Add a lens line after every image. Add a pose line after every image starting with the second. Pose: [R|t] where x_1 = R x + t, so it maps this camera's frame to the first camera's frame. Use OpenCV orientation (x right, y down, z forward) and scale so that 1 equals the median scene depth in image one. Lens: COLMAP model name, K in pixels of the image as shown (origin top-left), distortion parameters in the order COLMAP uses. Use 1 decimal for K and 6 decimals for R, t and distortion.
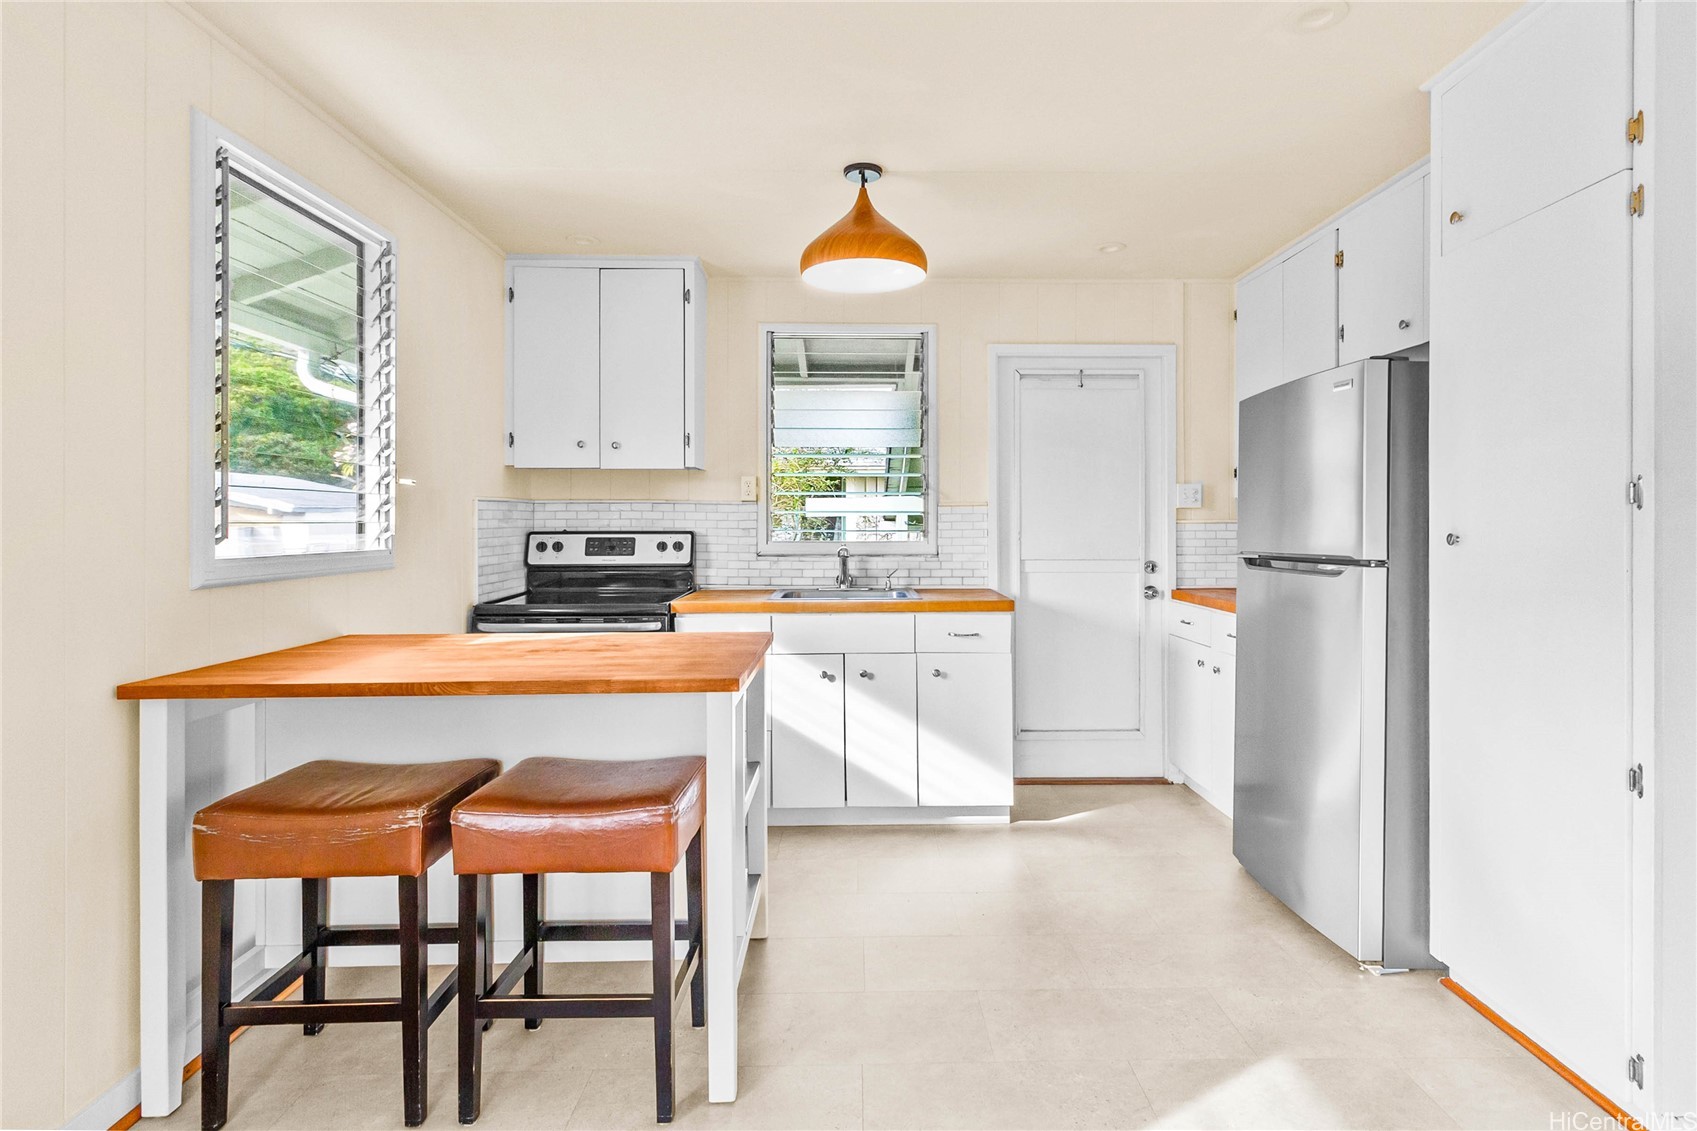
lens RADIAL K [[846.6, 0, 873.0], [0, 846.6, 522.3], [0, 0, 1]] dist [-0.000072, -0.001041]
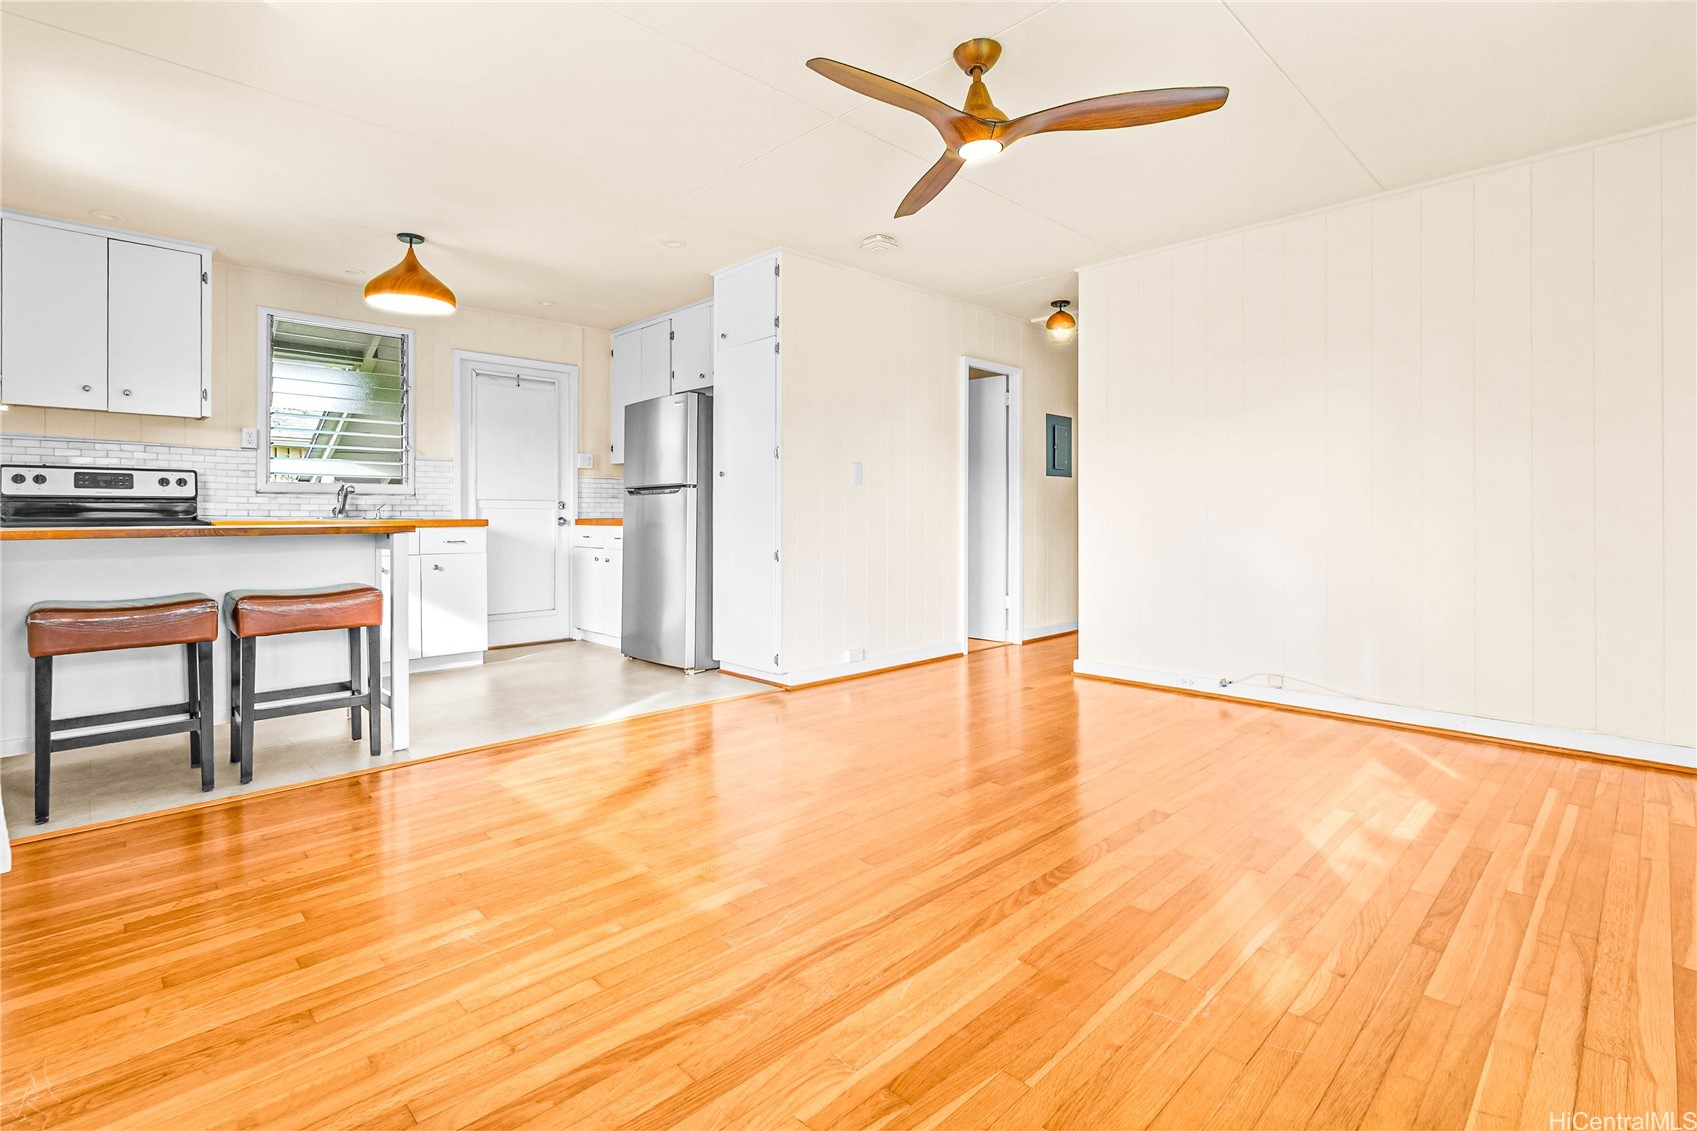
lens RADIAL K [[783.2, 0, 831.4], [0, 783.2, 511.1], [0, 0, 1]] dist [0.002615, 0.000113]
pose [[0.737453, 0.004188, 0.675386, -0.302578], [-0.002008, 0.999990, -0.004008, 0.072042], [-0.675396, 0.001600, 0.737454, -0.437961]]
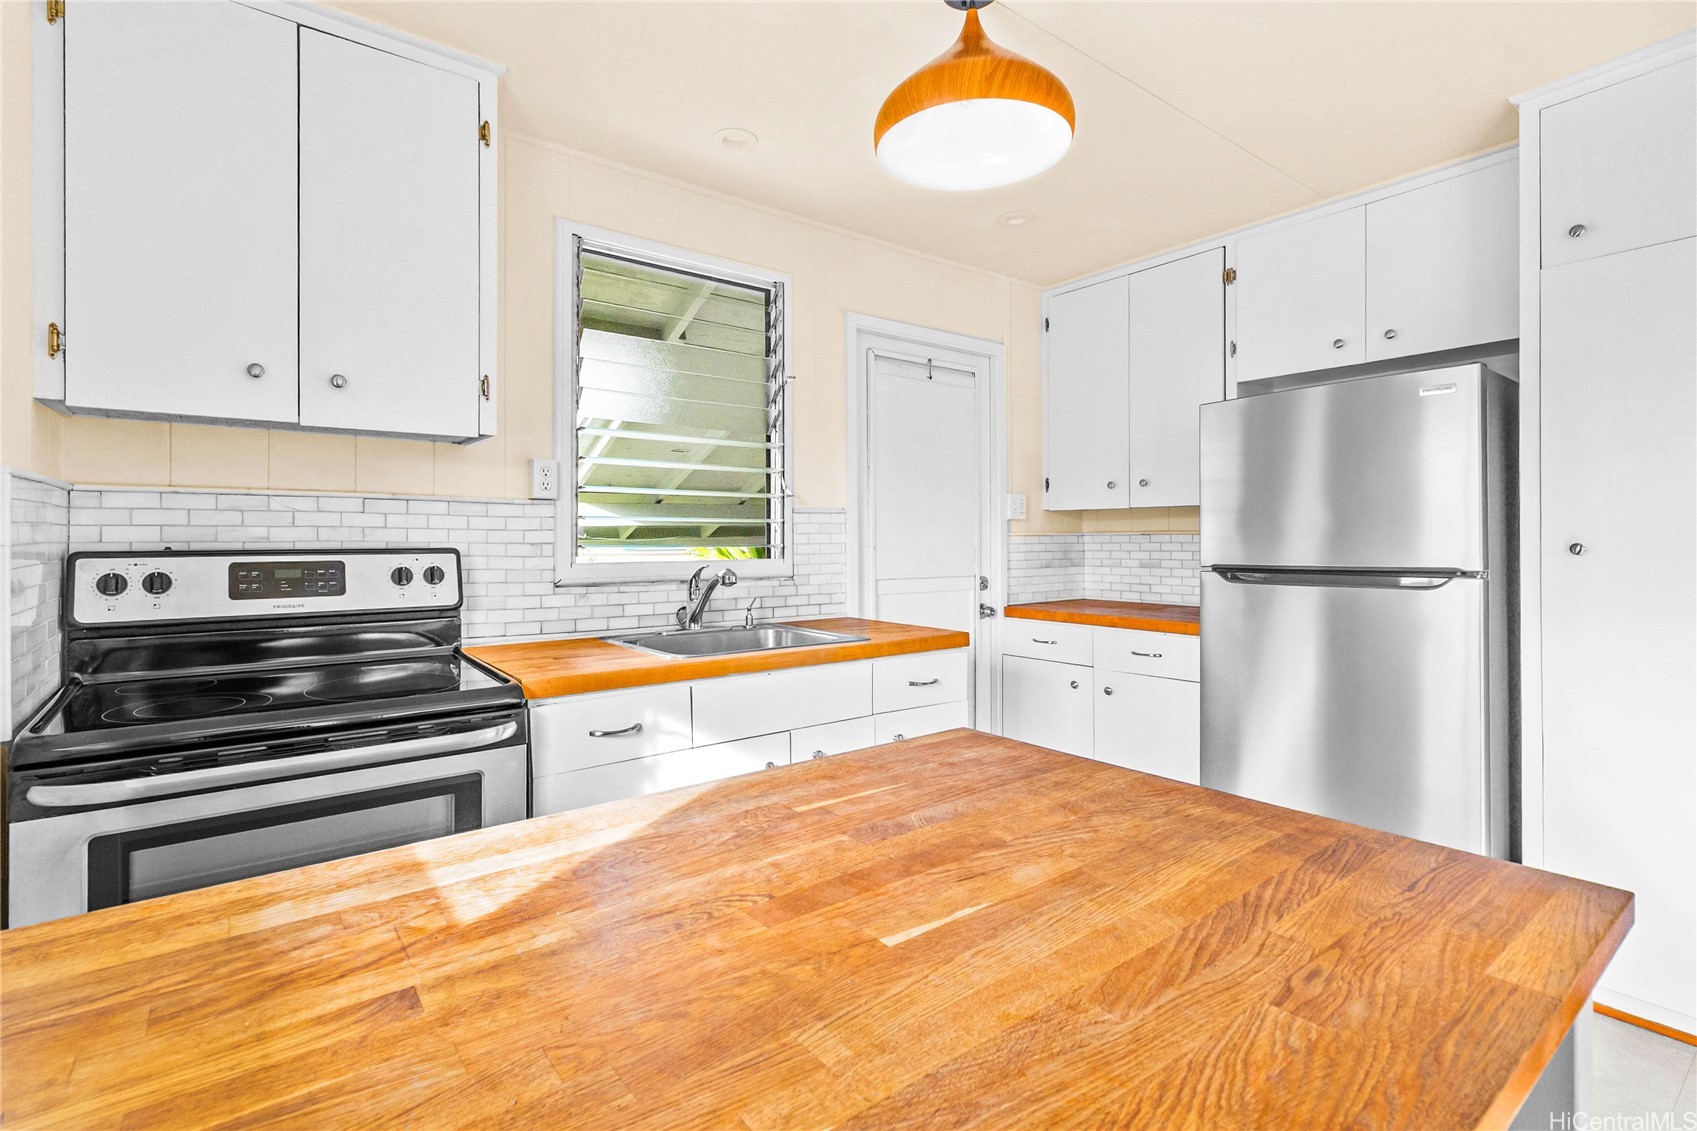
lens RADIAL K [[796.2, 0, 833.6], [0, 796.2, 532.9], [0, 0, 1]] dist [0.001621, 0.000255]
pose [[0.811273, 0.003549, 0.584656, -0.325595], [0.000136, 0.999980, -0.006260, 0.003454], [-0.584667, 0.005159, 0.811257, 0.414043]]
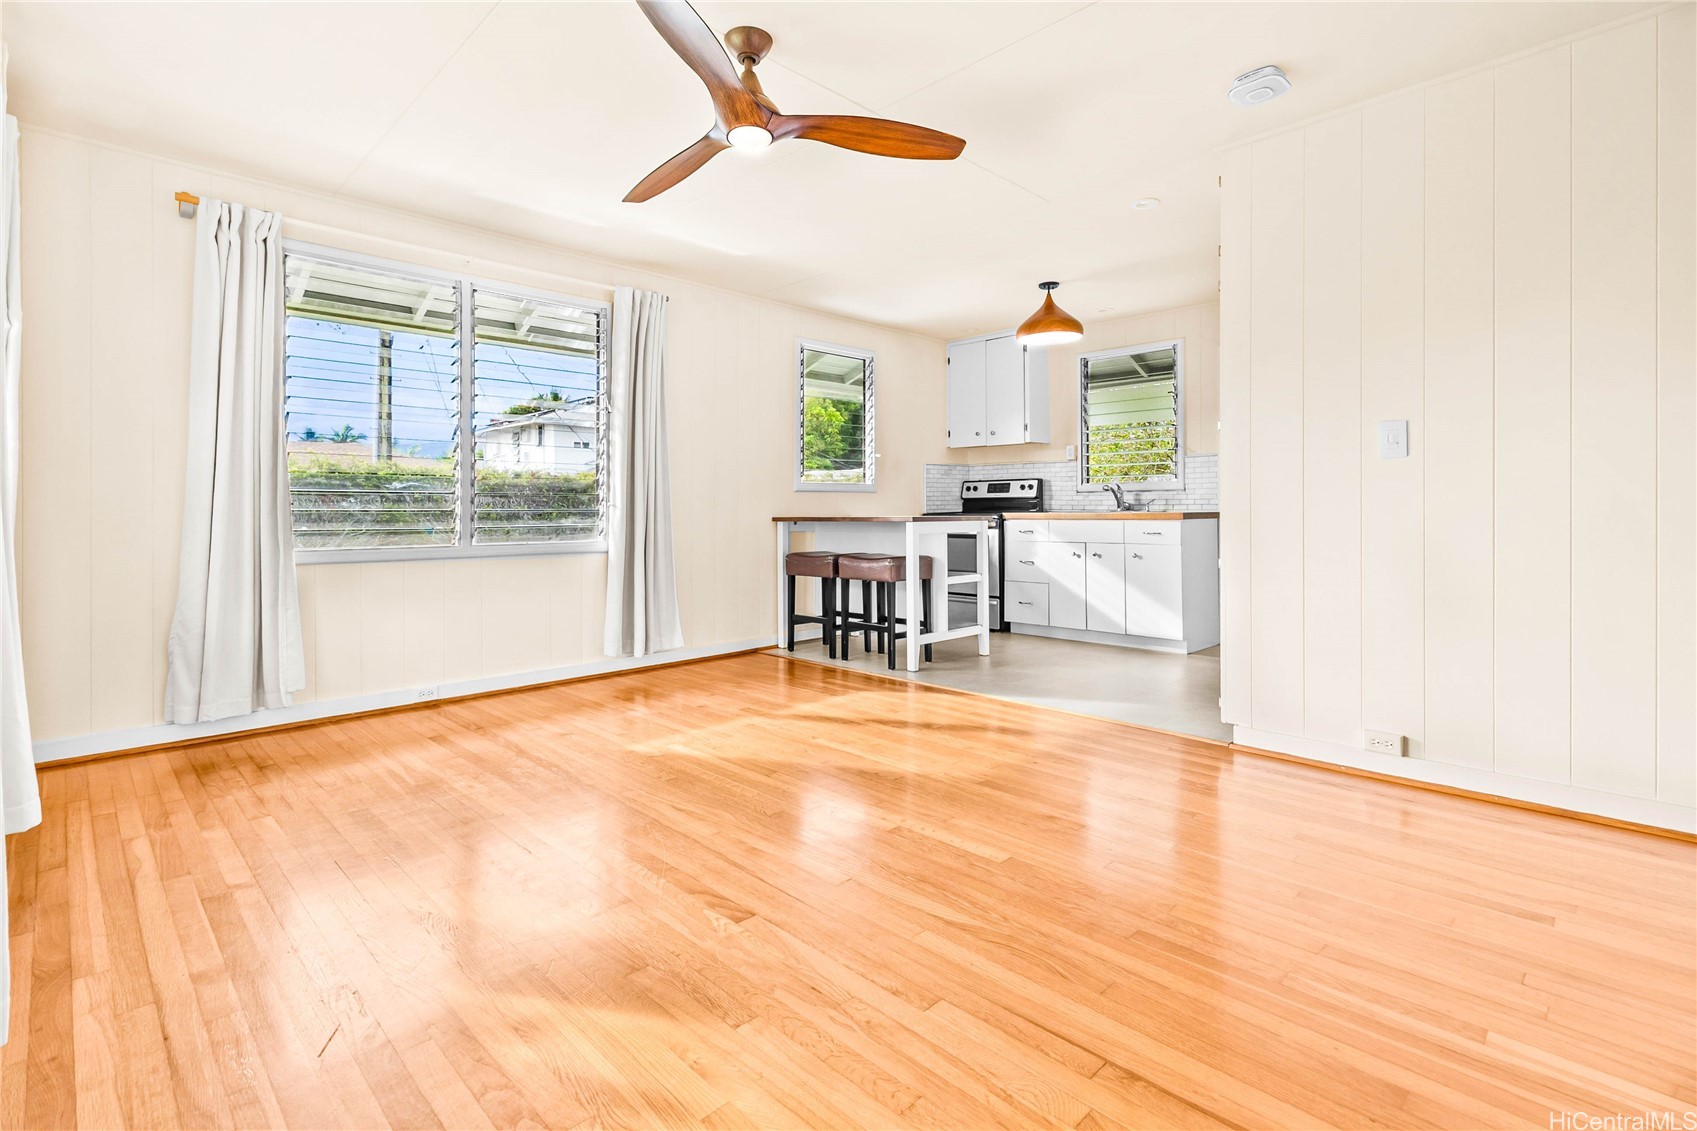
lens RADIAL K [[789.6, 0, 849.9], [0, 789.6, 506.7], [0, 0, 1]] dist [-0.000038, -0.000178]
pose [[0.693127, -0.004145, -0.720804, 0.706373], [0.005526, 0.999985, -0.000437, 0.068572], [0.720795, -0.003681, 0.693139, -0.427468]]
